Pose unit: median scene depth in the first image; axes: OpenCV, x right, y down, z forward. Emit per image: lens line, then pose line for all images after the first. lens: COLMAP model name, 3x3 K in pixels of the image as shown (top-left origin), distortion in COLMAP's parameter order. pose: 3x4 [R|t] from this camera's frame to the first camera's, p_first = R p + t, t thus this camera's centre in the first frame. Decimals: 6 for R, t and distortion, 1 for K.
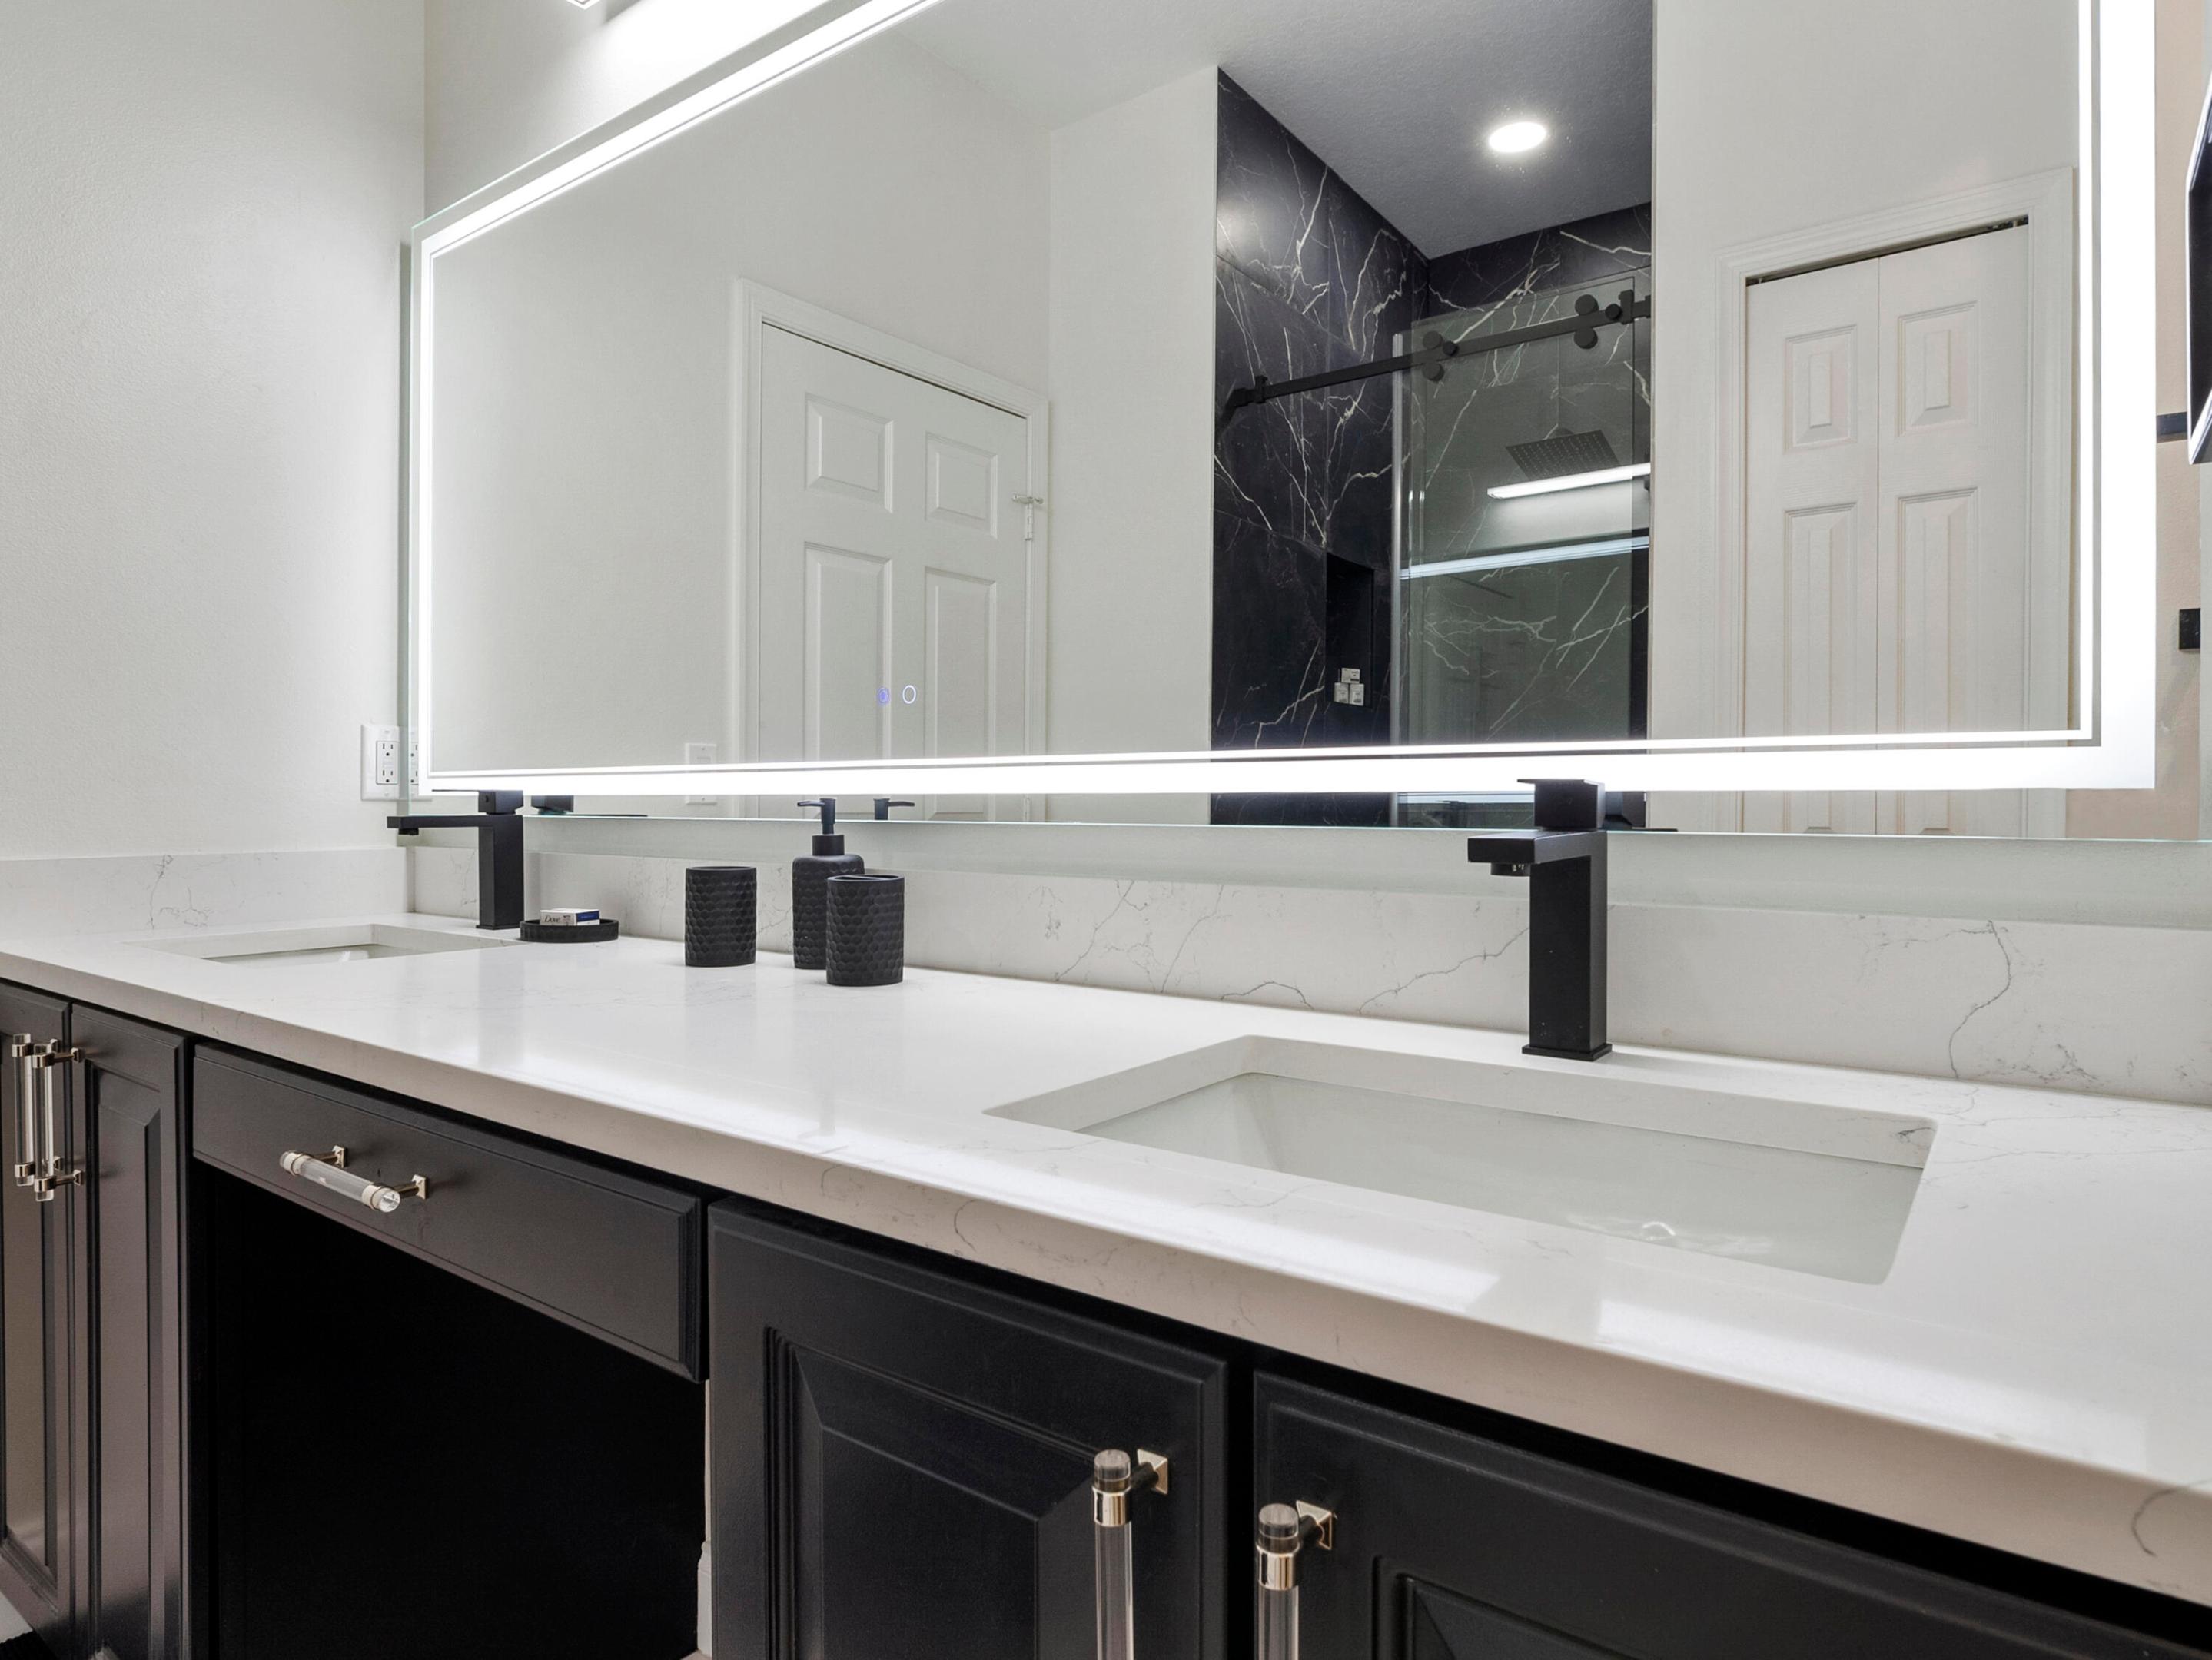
lens RADIAL K [[1274.0, 0, 1099.3], [0, 1274.0, 802.1], [0, 0, 1]] dist [-0.002353, -0.000512]
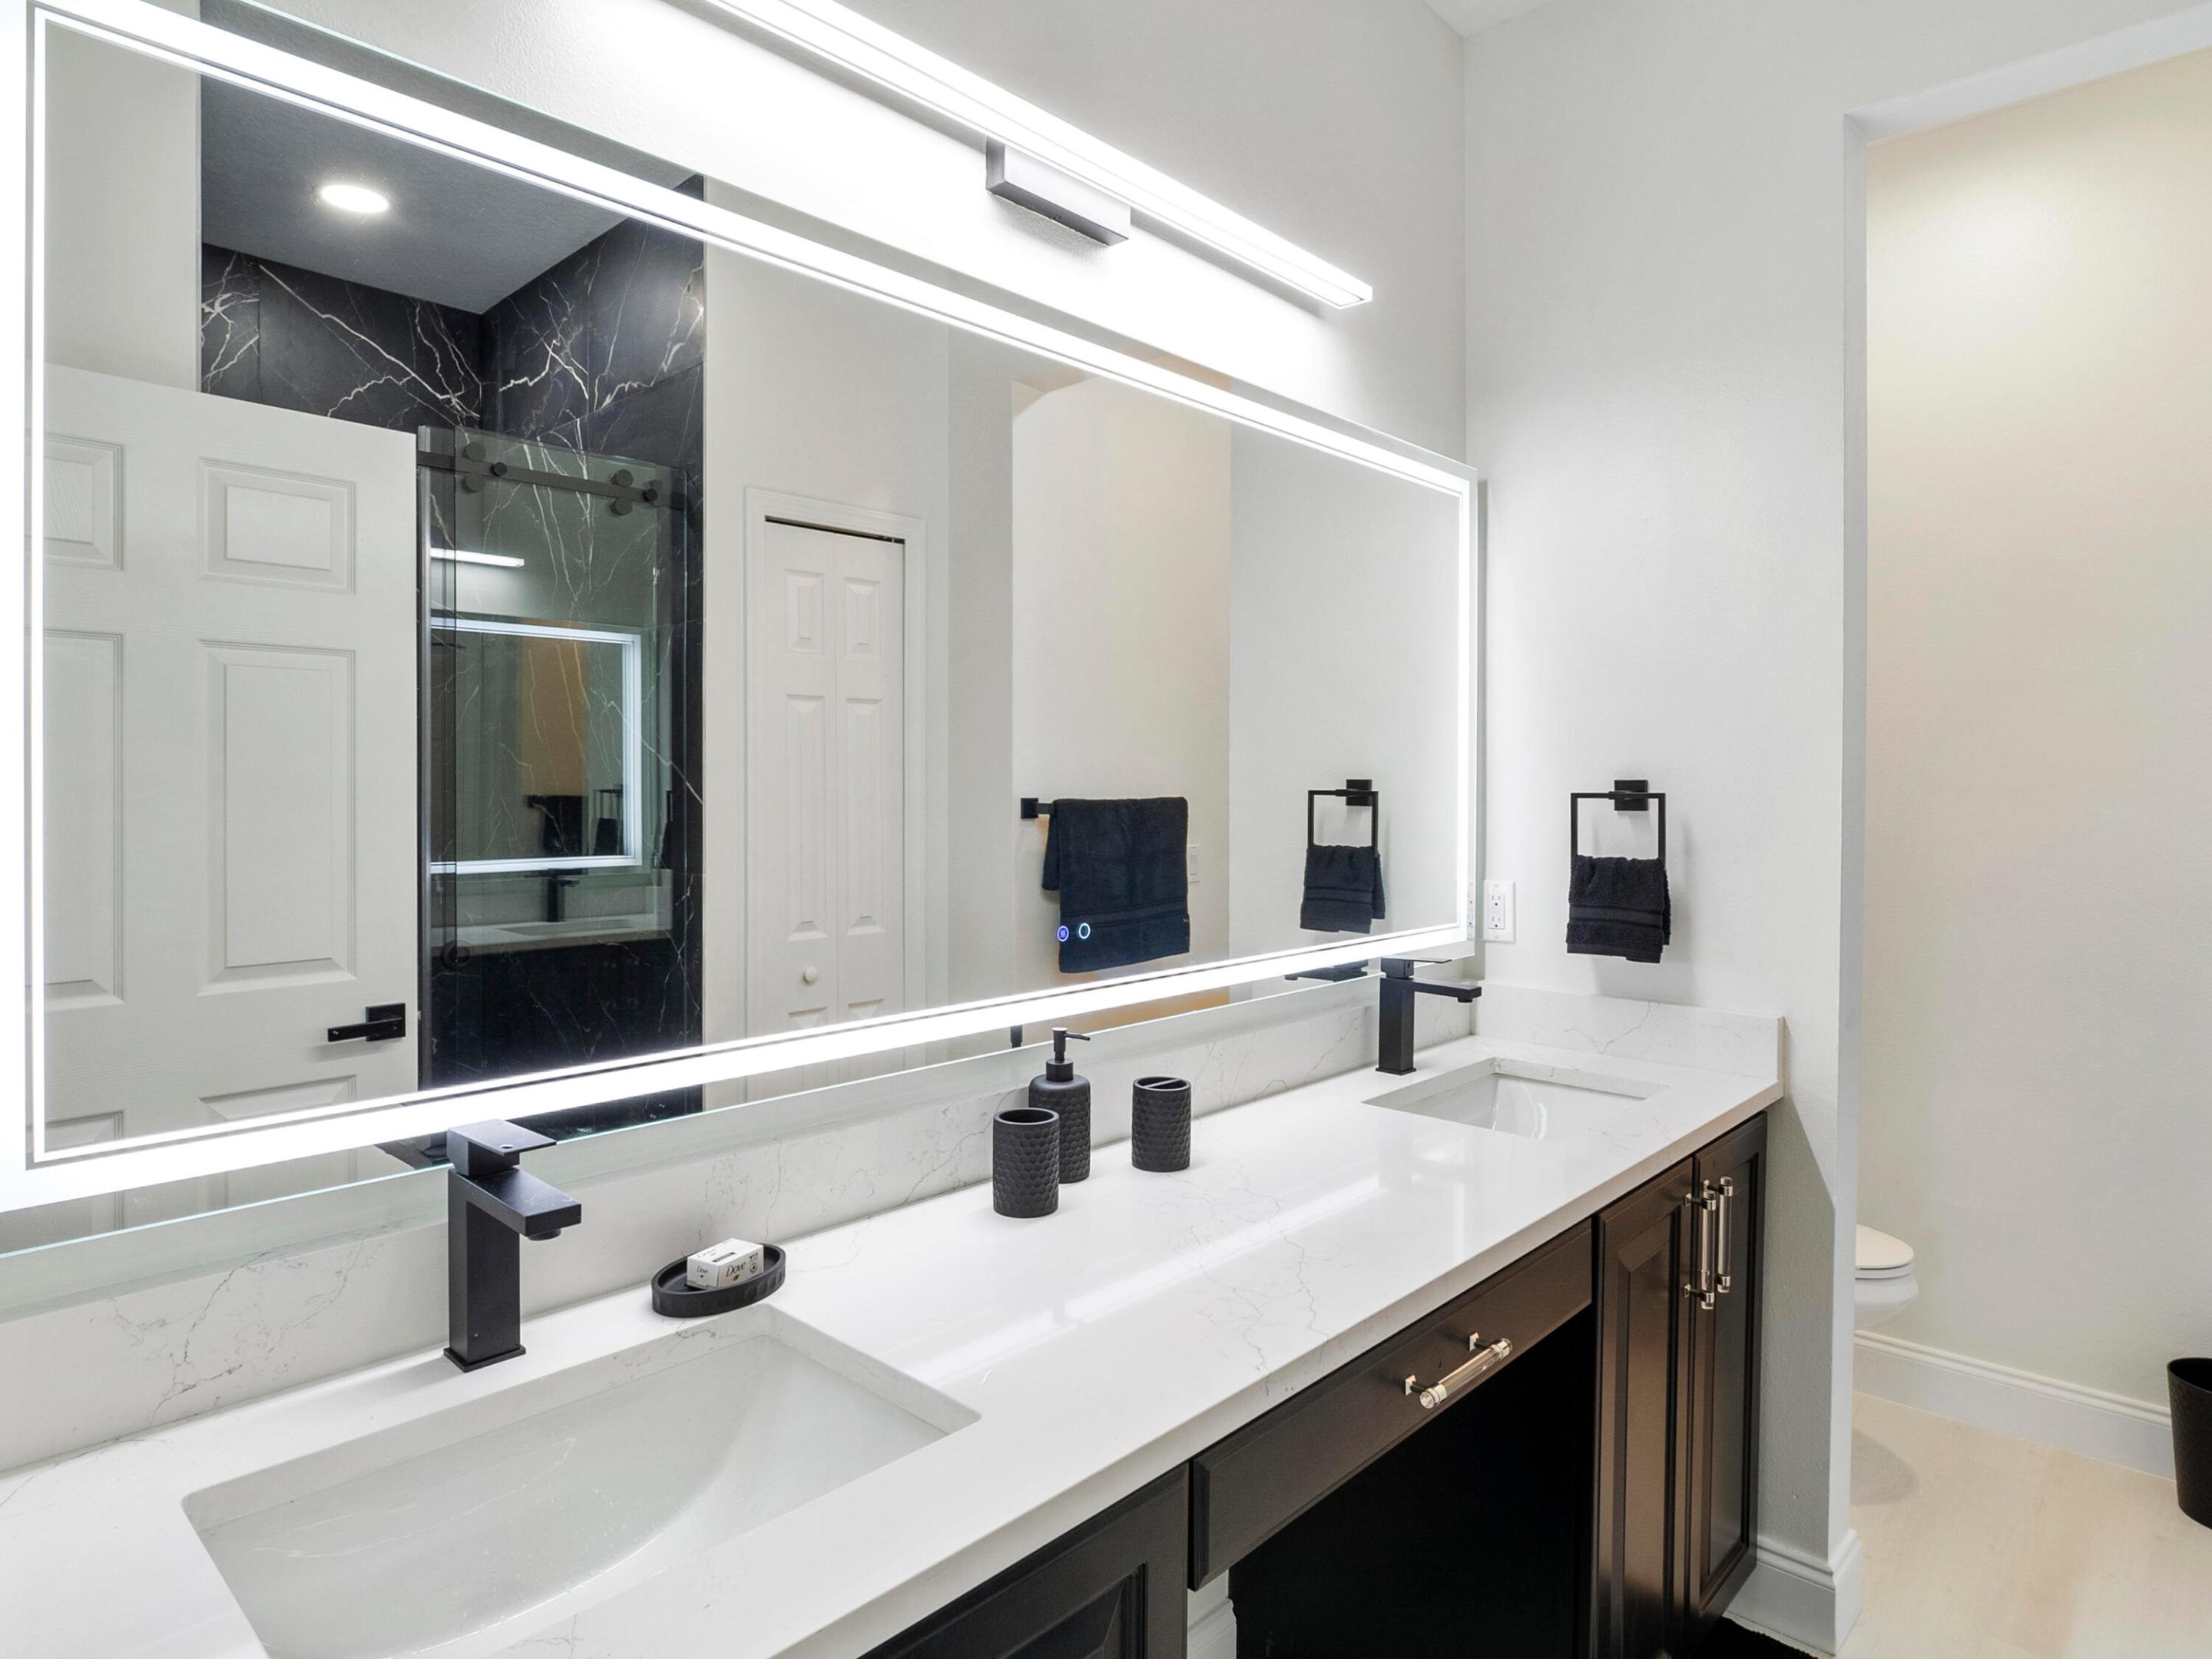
lens RADIAL K [[1274.0, 0, 1099.3], [0, 1274.0, 801.6], [0, 0, 1]] dist [-0.002353, -0.000512]
pose [[0.116168, -0.015225, 0.993113, -1.325297], [-0.001679, 0.999878, 0.015525, -0.221620], [-0.993228, -0.003471, 0.116128, 0.828022]]
